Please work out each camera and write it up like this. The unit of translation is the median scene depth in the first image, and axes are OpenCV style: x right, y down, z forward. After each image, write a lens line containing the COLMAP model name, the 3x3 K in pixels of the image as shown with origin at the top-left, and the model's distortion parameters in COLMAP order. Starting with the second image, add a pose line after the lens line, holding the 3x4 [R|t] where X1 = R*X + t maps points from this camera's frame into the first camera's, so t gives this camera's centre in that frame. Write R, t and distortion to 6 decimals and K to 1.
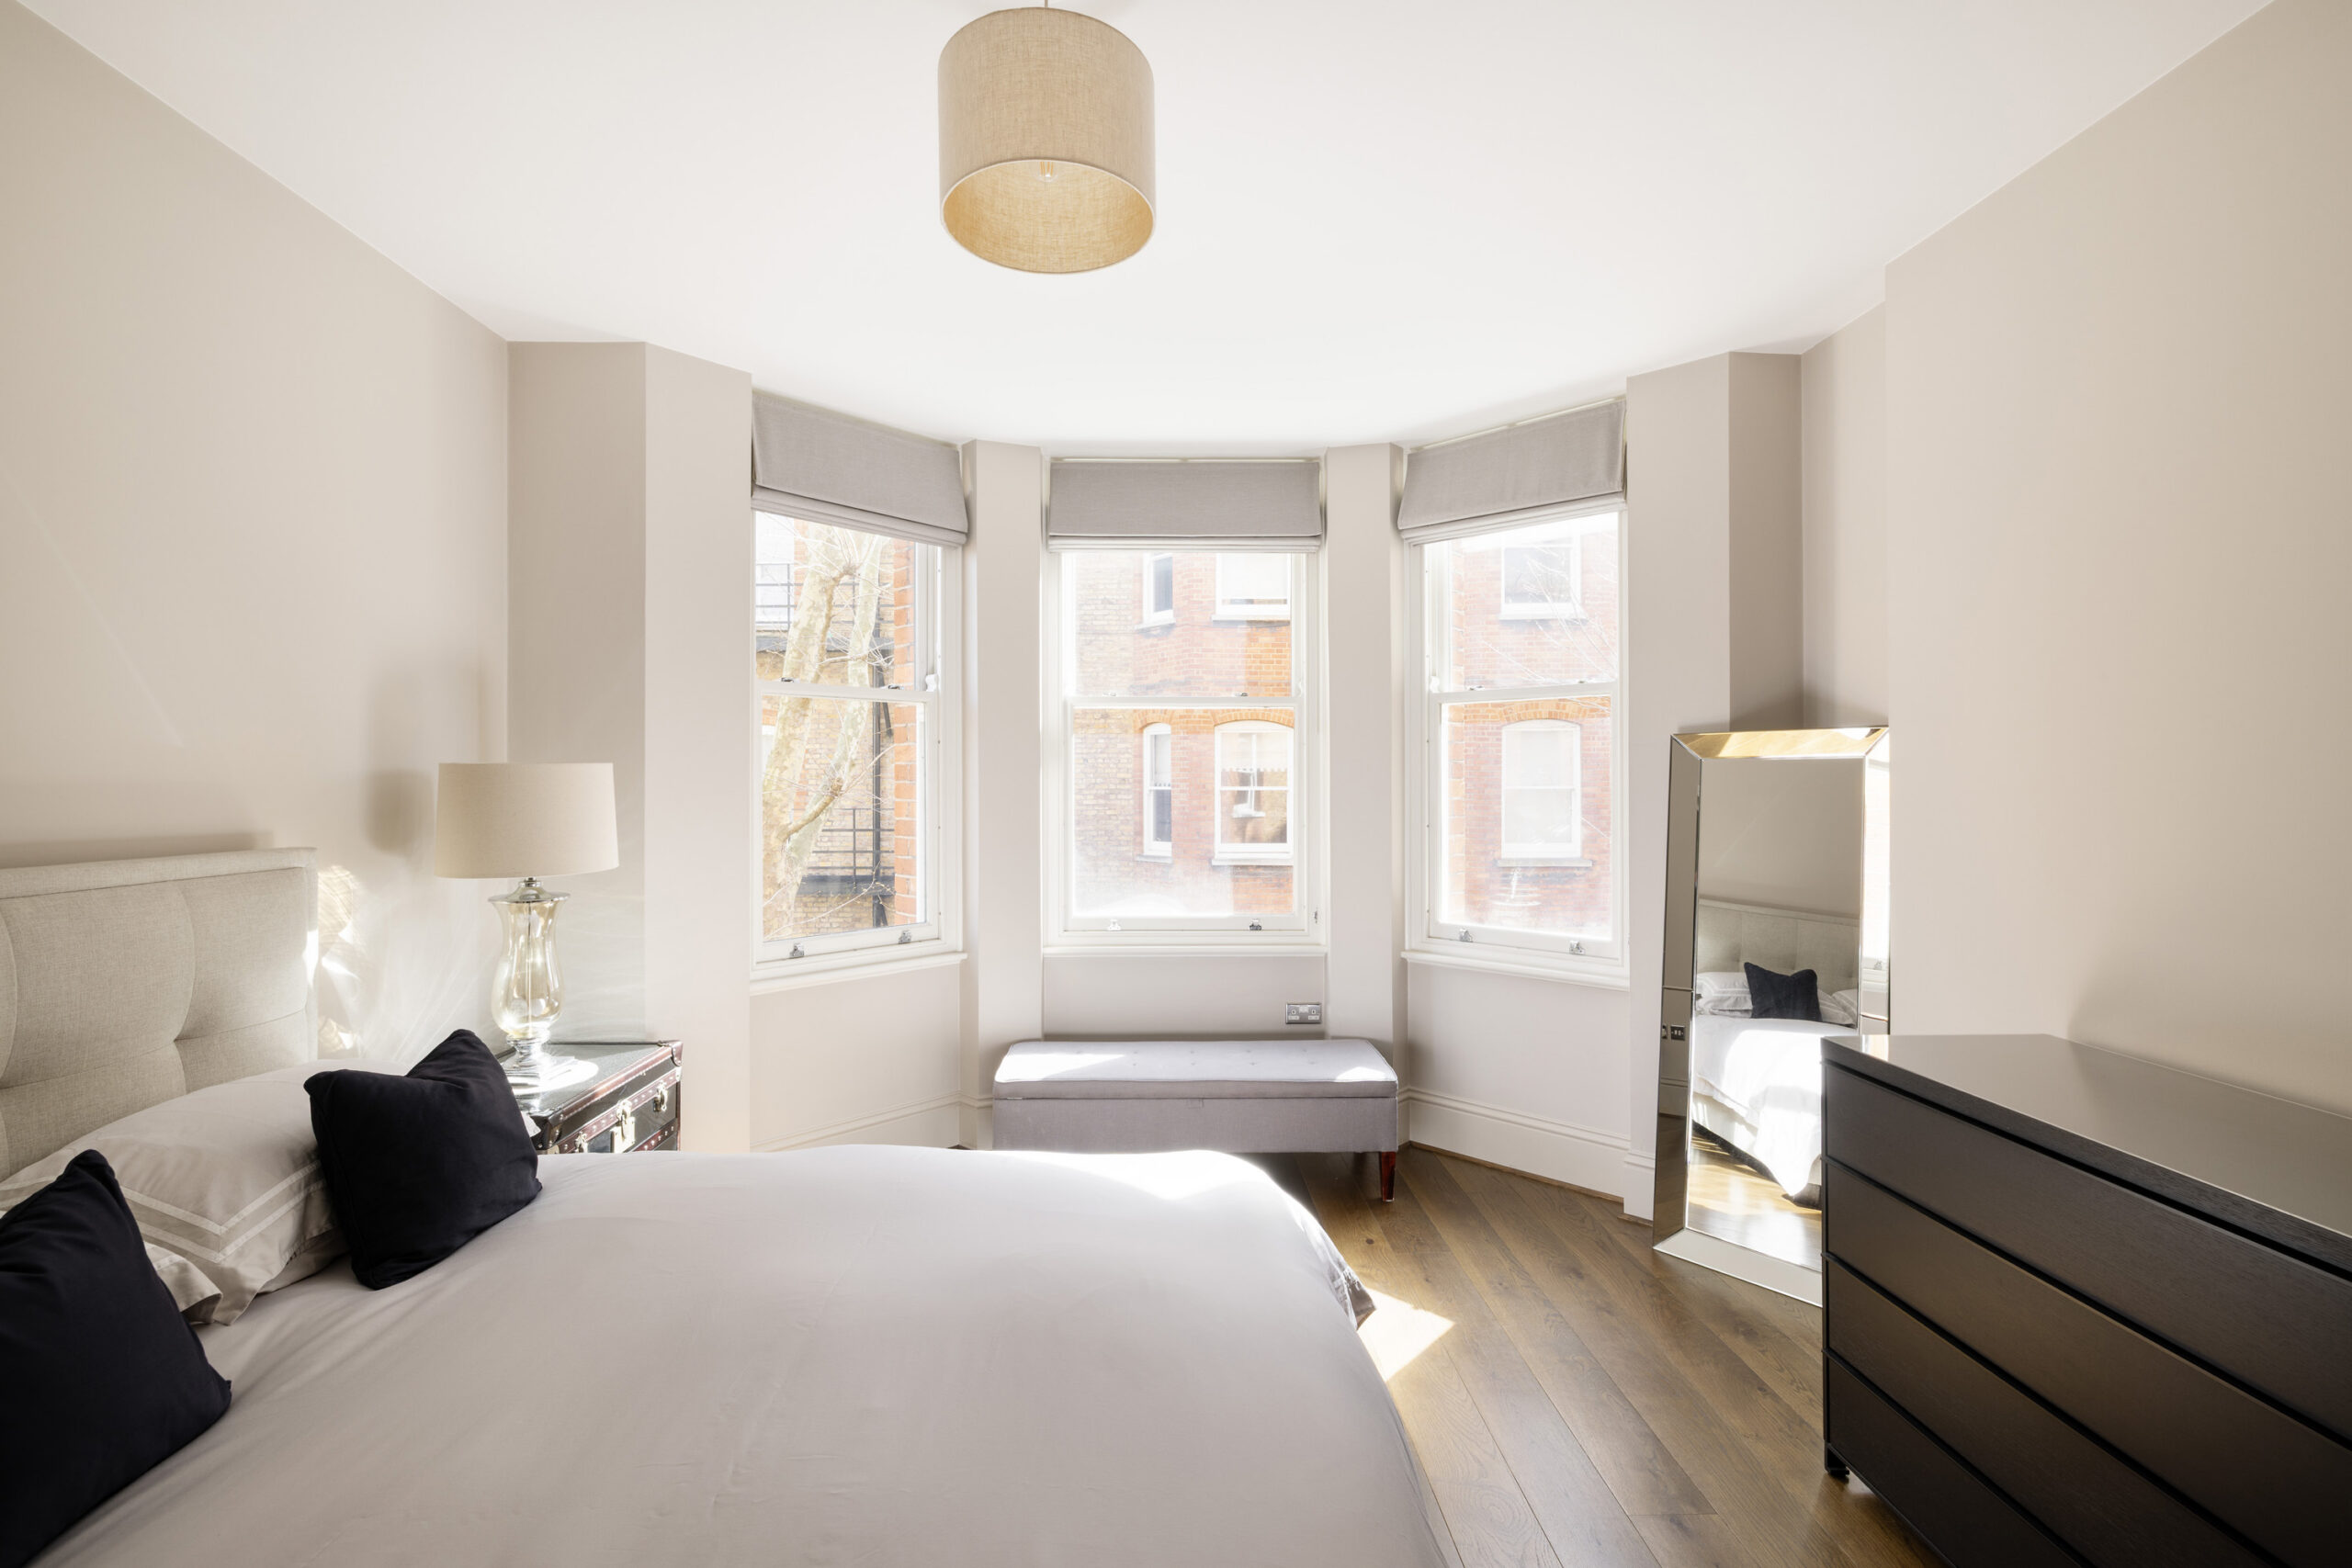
lens RADIAL K [[1196.8, 0, 1262.0], [0, 1196.8, 782.3], [0, 0, 1]] dist [0.002337, 0.000050]
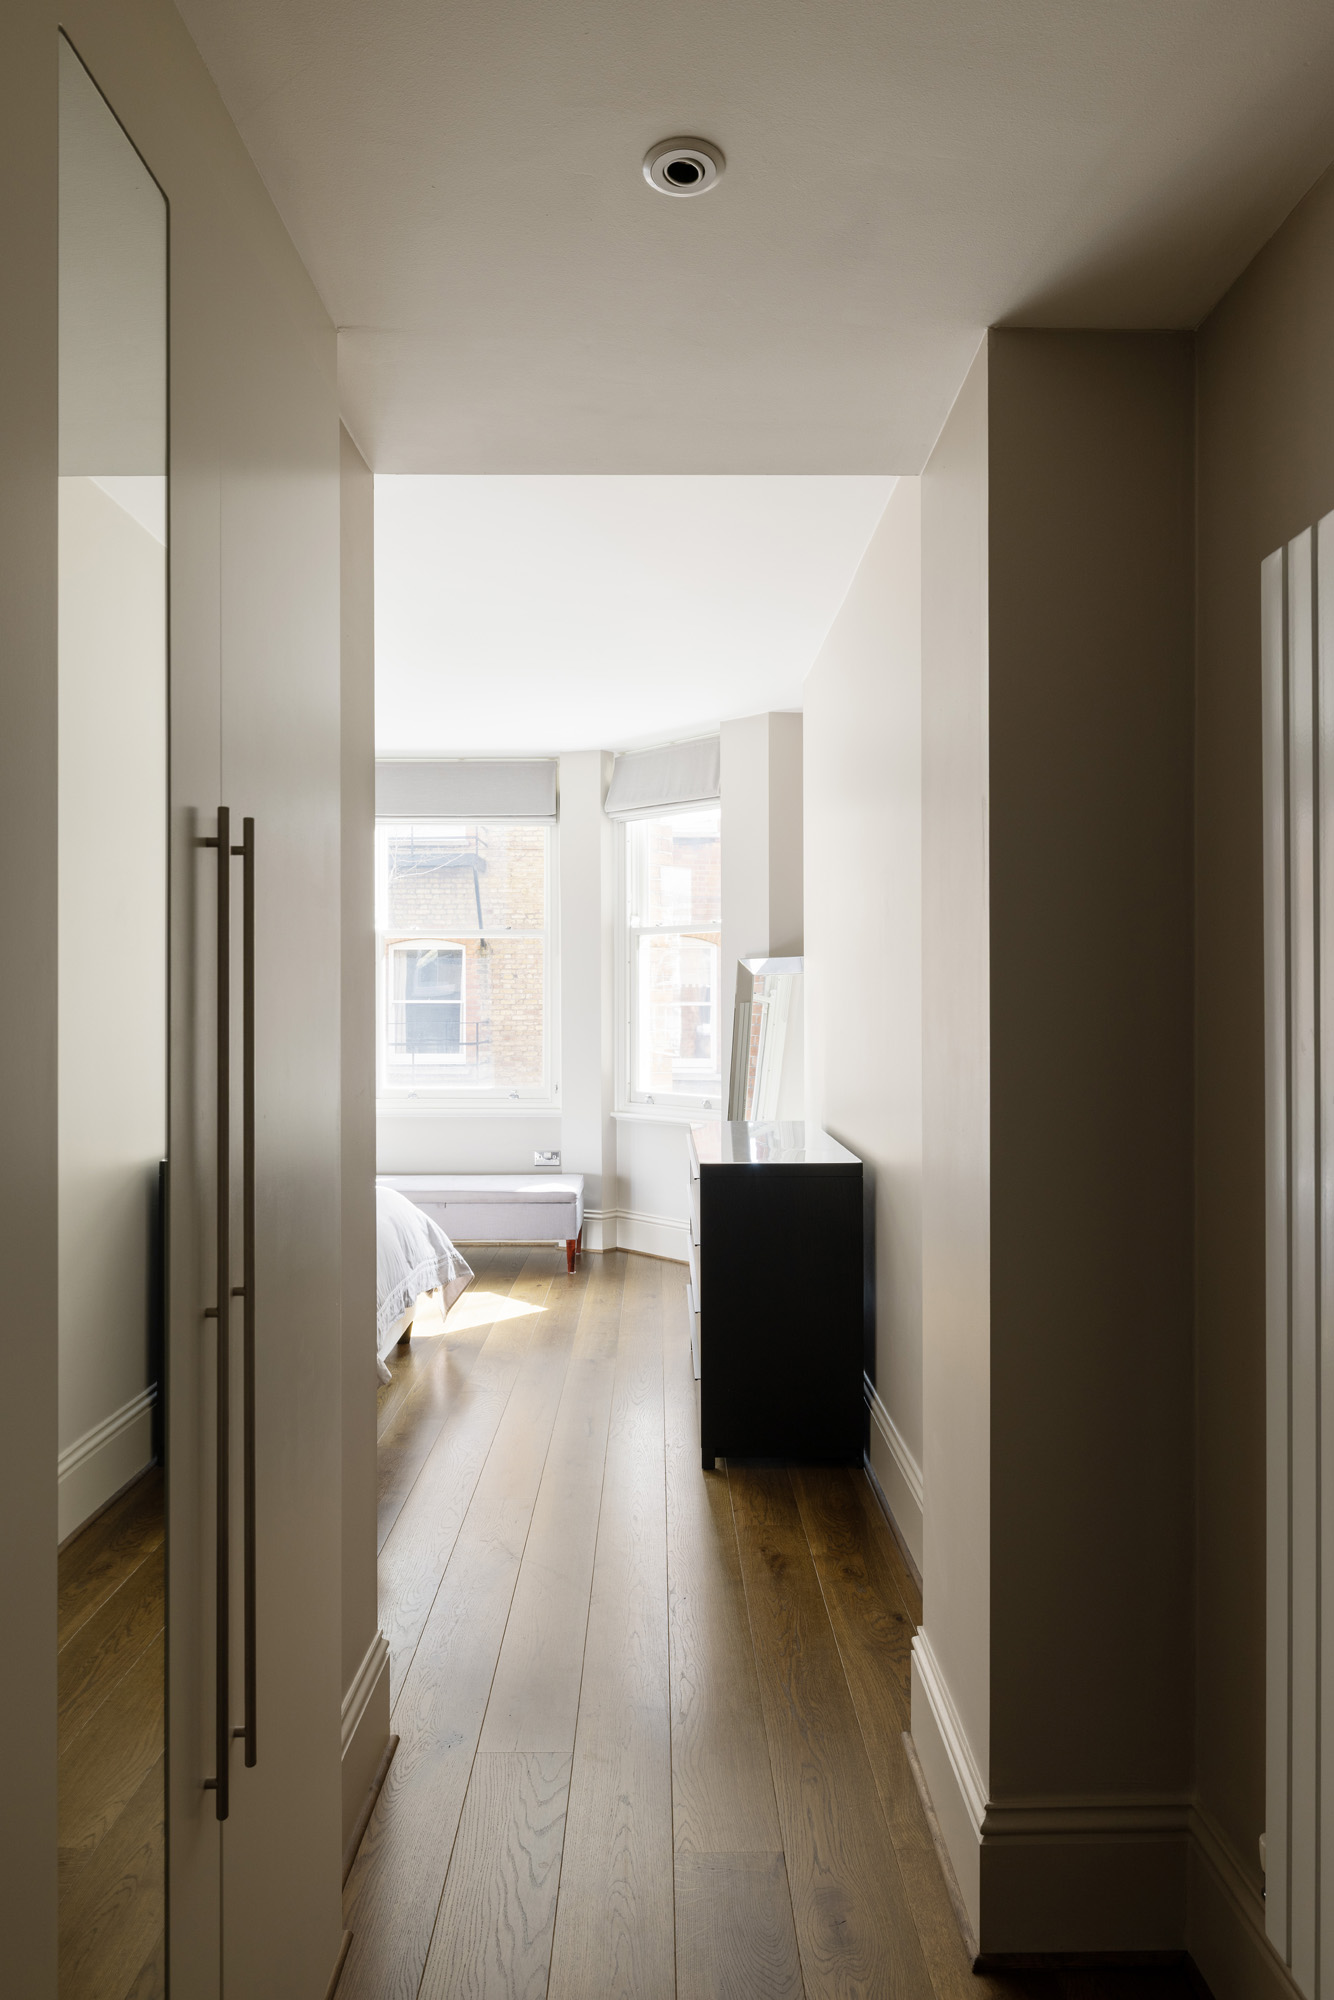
lens RADIAL K [[1203.1, 0, 667.9], [0, 1203.1, 998.2], [0, 0, 1]] dist [-0.000123, -0.000049]
pose [[0.999774, 0.000019, -0.021266, 0.213250], [-0.000016, 1.000000, 0.000146, 0.007782], [0.021266, -0.000146, 0.999774, -0.408535]]
